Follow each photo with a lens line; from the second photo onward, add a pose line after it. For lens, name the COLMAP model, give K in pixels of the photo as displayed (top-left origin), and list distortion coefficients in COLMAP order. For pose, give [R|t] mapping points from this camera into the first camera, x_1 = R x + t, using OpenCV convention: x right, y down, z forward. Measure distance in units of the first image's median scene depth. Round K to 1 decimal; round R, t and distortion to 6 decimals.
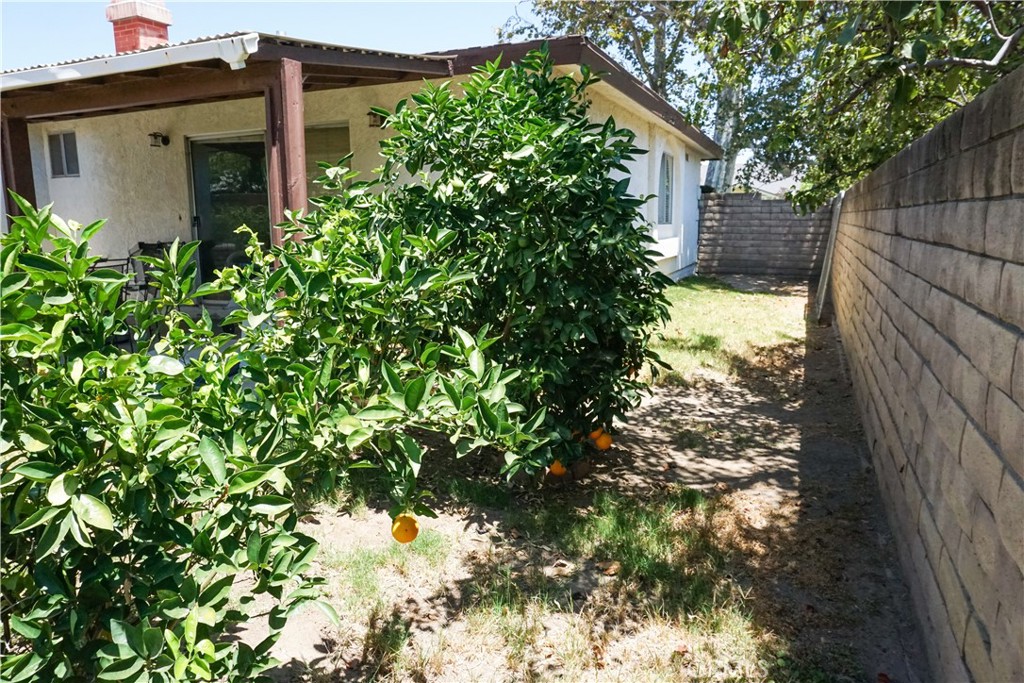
lens RADIAL K [[682.1, 0, 503.6], [0, 682.1, 342.9], [0, 0, 1]] dist [-0.050517, 0.029288]
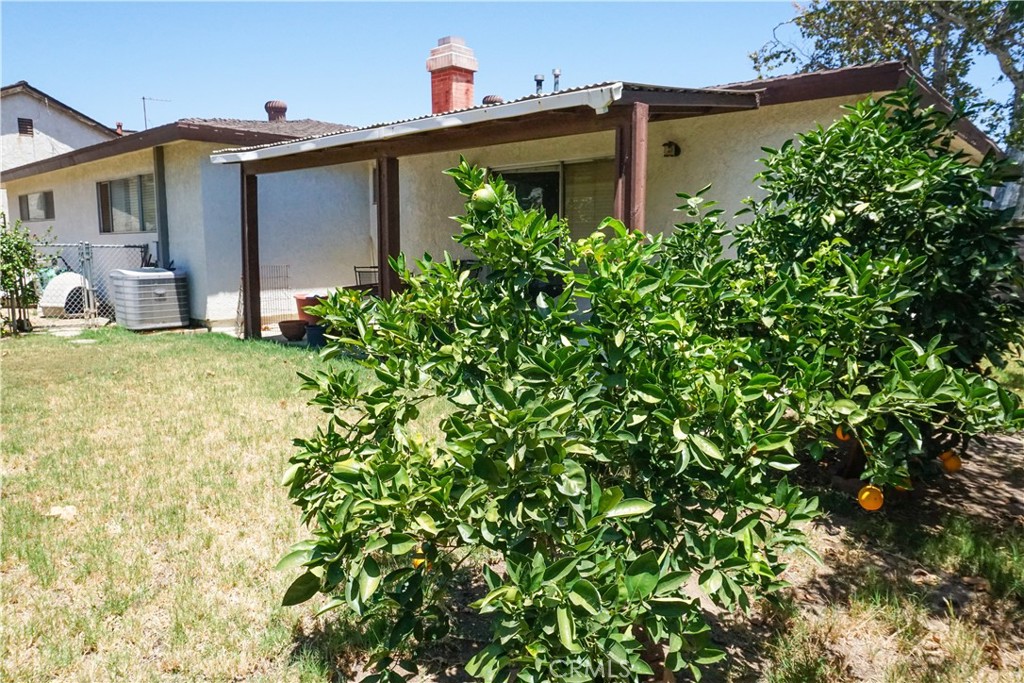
lens RADIAL K [[682.1, 0, 515.3], [0, 682.1, 336.1], [0, 0, 1]] dist [-0.050517, 0.029288]
pose [[0.951807, 0.049057, -0.302748, -0.160258], [-0.062211, 0.997485, -0.033951, 0.025521], [0.300322, 0.051149, 0.952466, -0.138367]]
